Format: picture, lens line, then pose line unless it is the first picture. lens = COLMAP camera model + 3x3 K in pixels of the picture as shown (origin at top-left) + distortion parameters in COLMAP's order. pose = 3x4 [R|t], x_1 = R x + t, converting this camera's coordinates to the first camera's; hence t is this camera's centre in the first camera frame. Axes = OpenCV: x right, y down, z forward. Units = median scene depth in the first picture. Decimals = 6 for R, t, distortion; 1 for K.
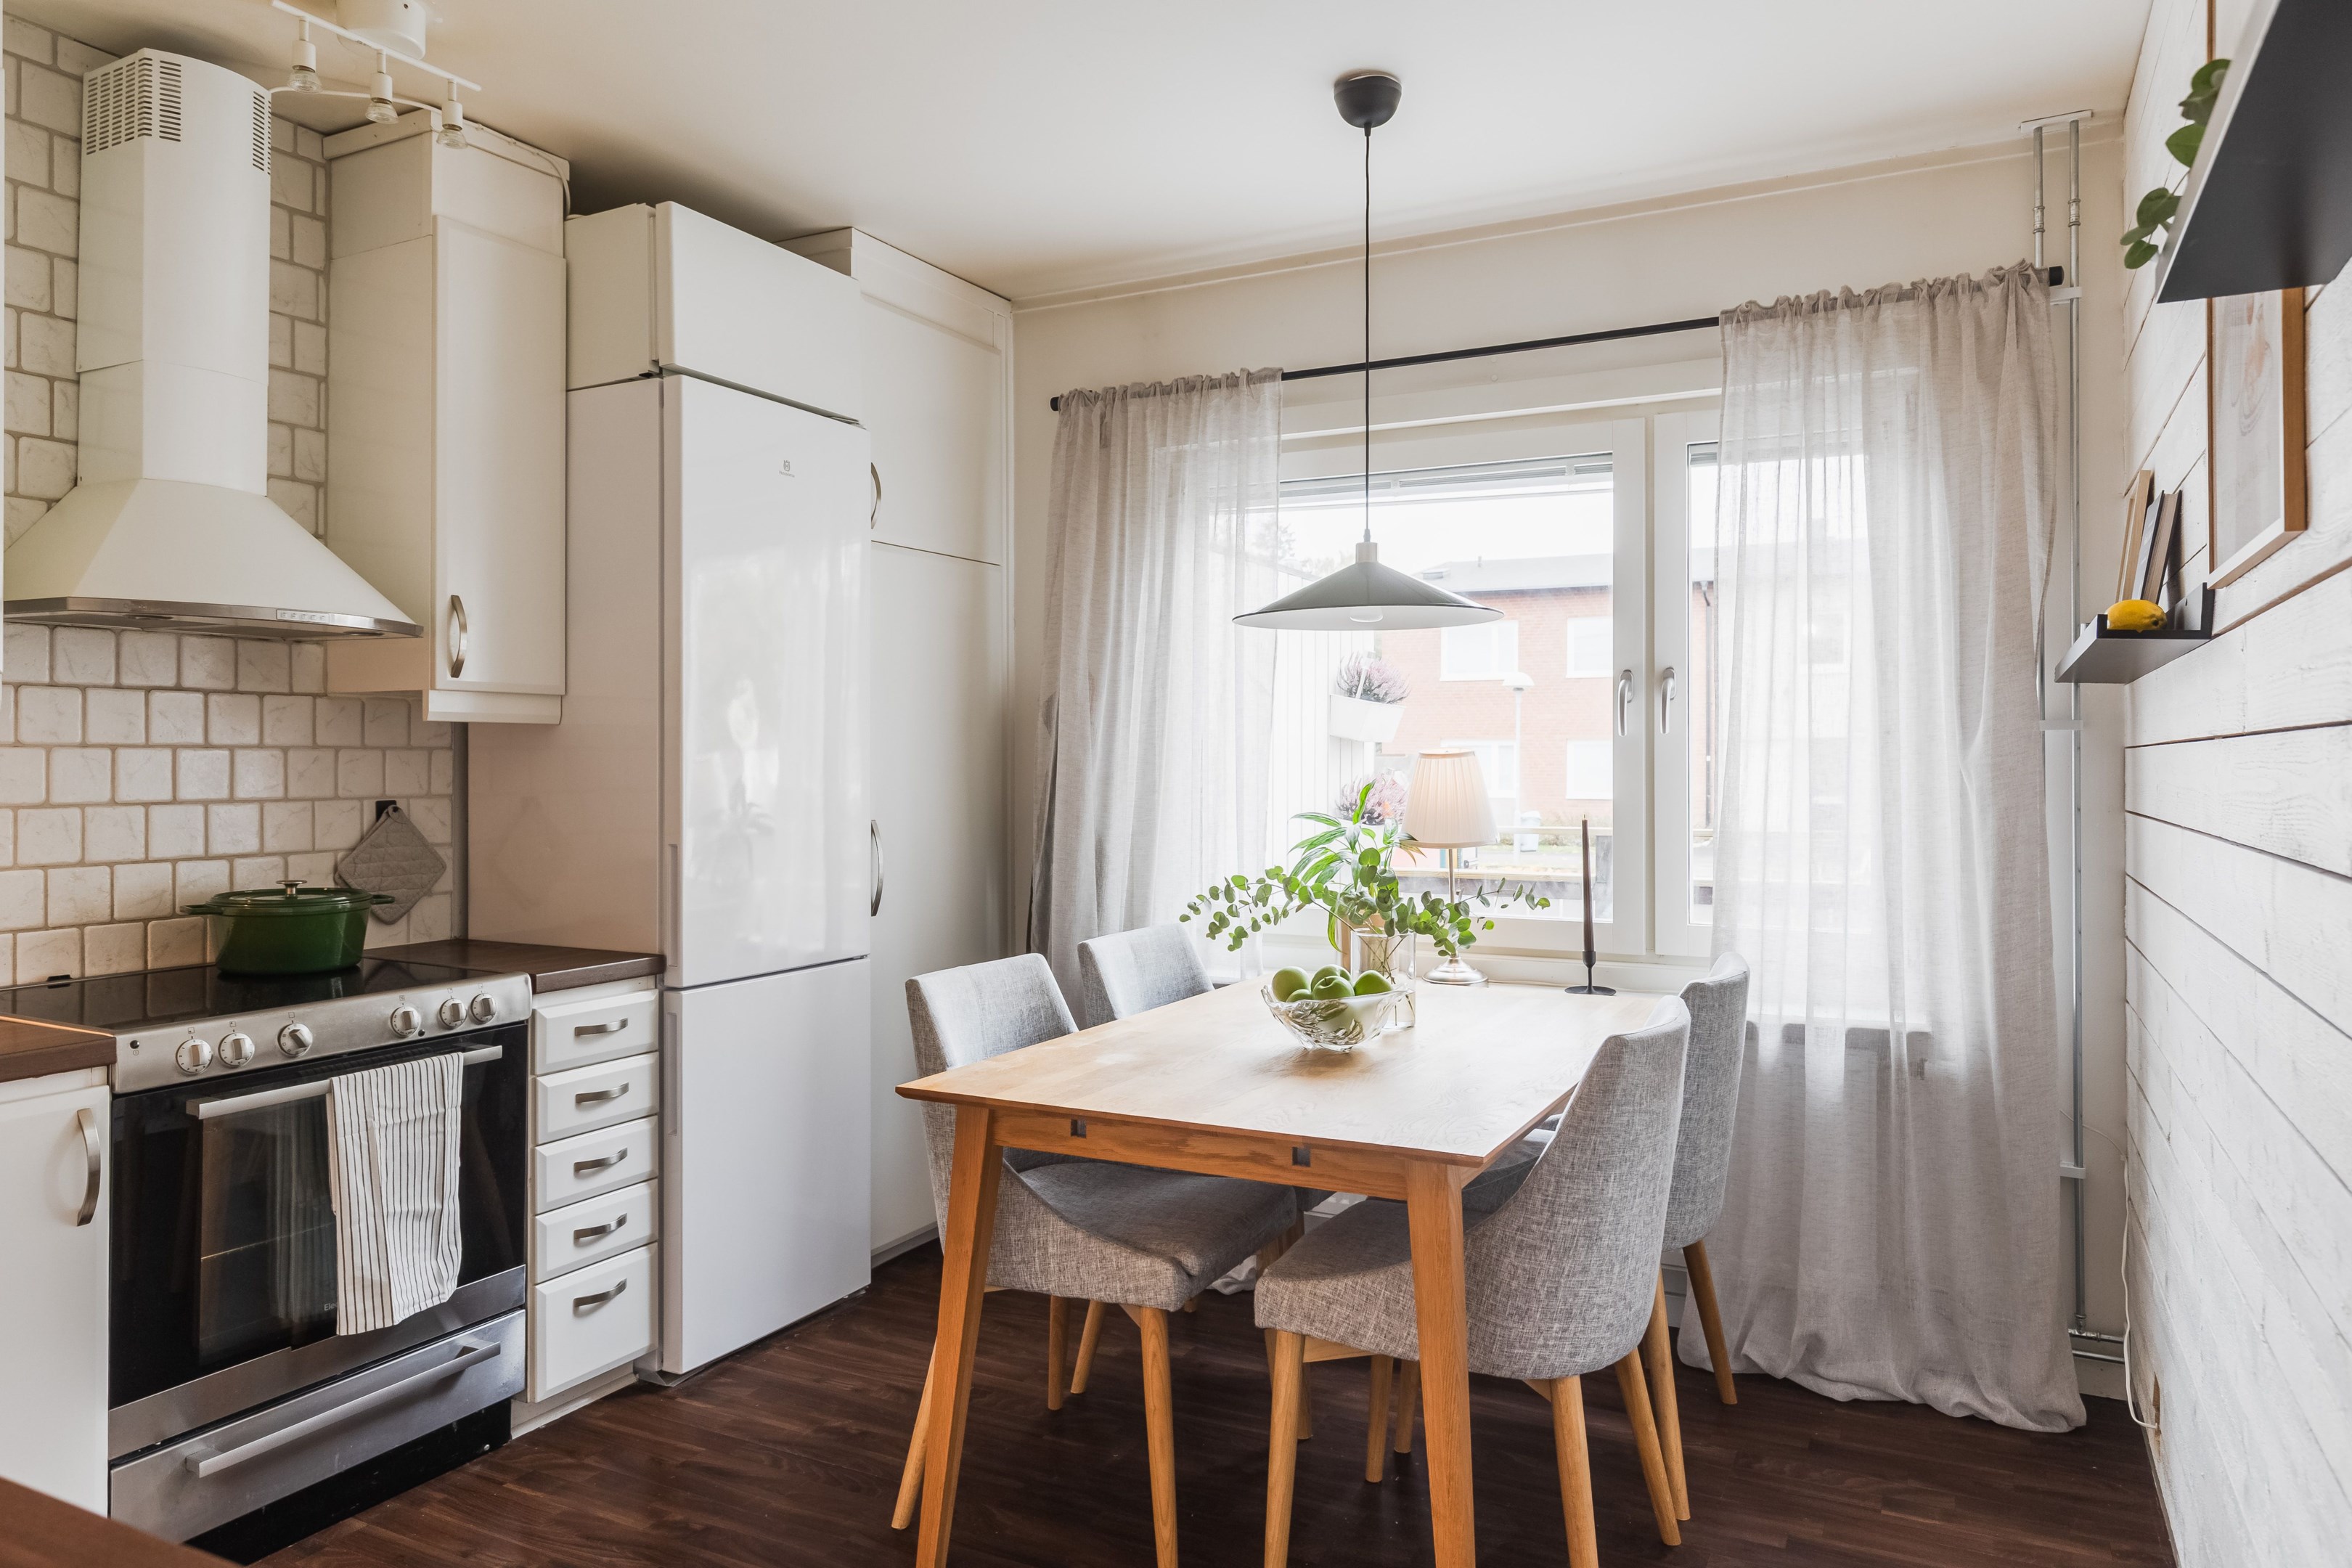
lens RADIAL K [[1536.7, 0, 1176.0], [0, 1536.7, 784.0], [0, 0, 1]] dist [-0.006832, -0.002102]
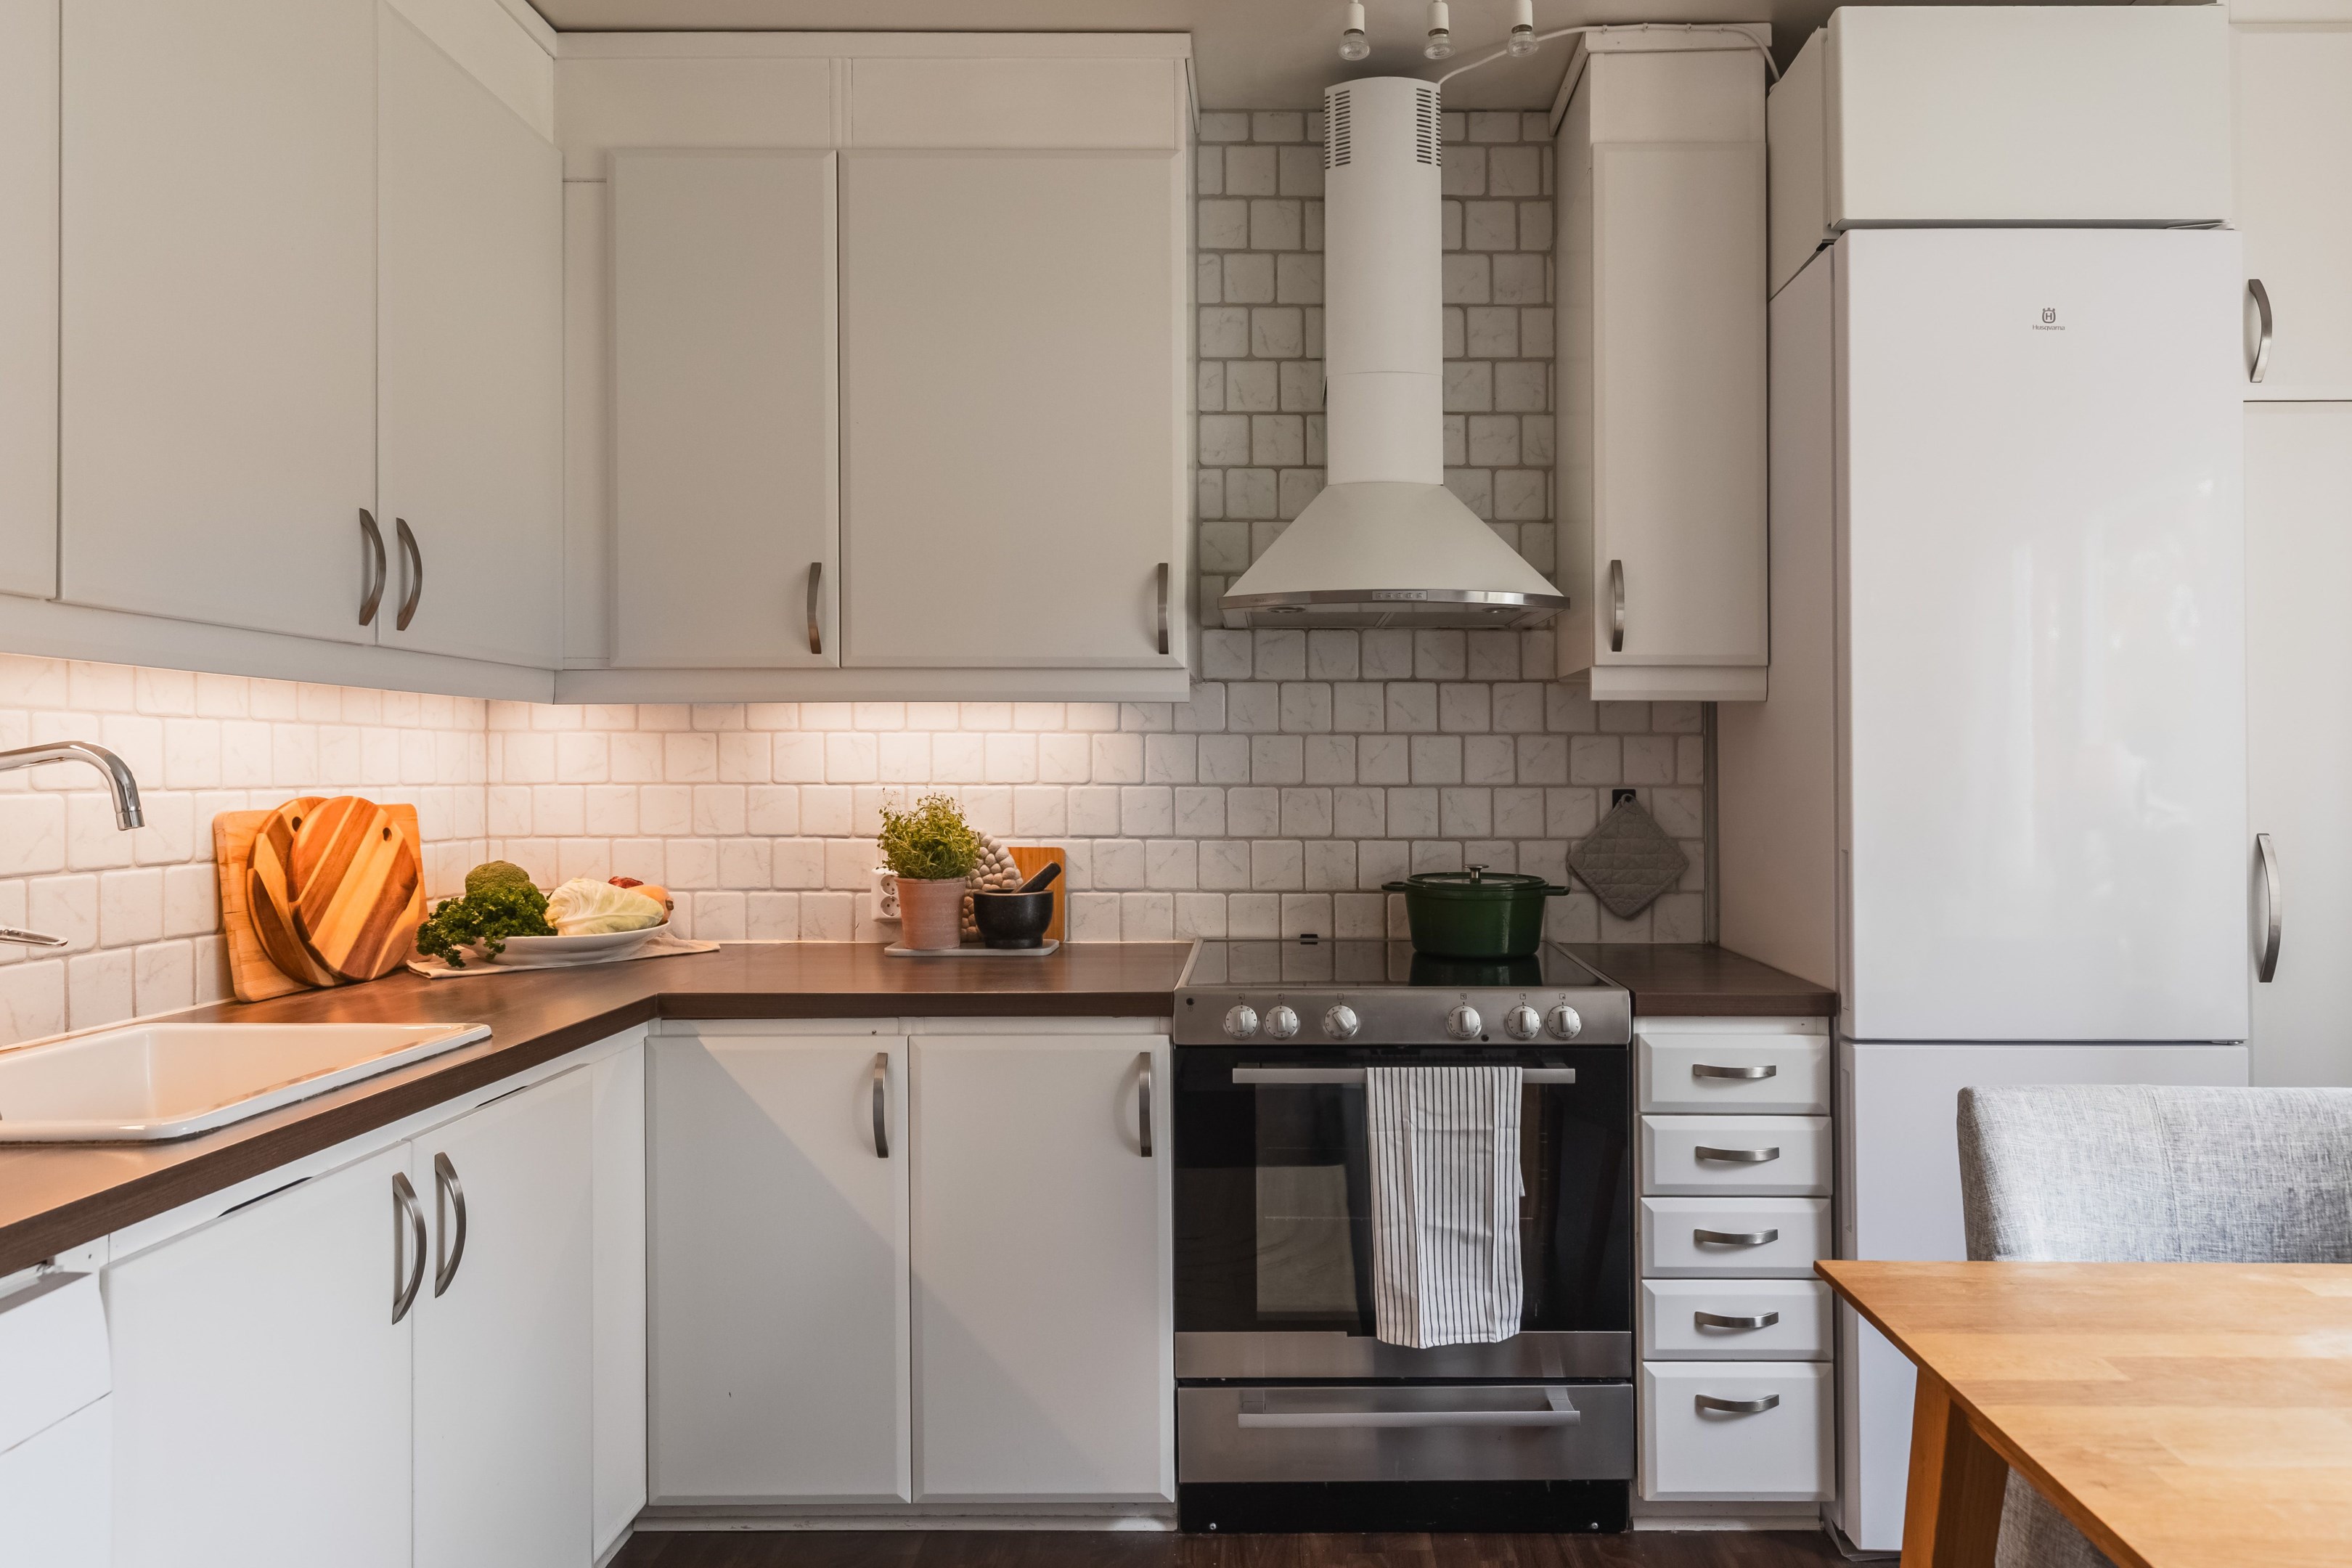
lens RADIAL K [[1400.2, 0, 1178.0], [0, 1400.2, 774.3], [0, 0, 1]] dist [0.009889, -0.002839]
pose [[0.462456, 0.005192, -0.886627, 0.144683], [-0.015724, 0.999874, -0.002346, 0.008977], [0.886503, 0.015026, 0.462479, 0.398843]]
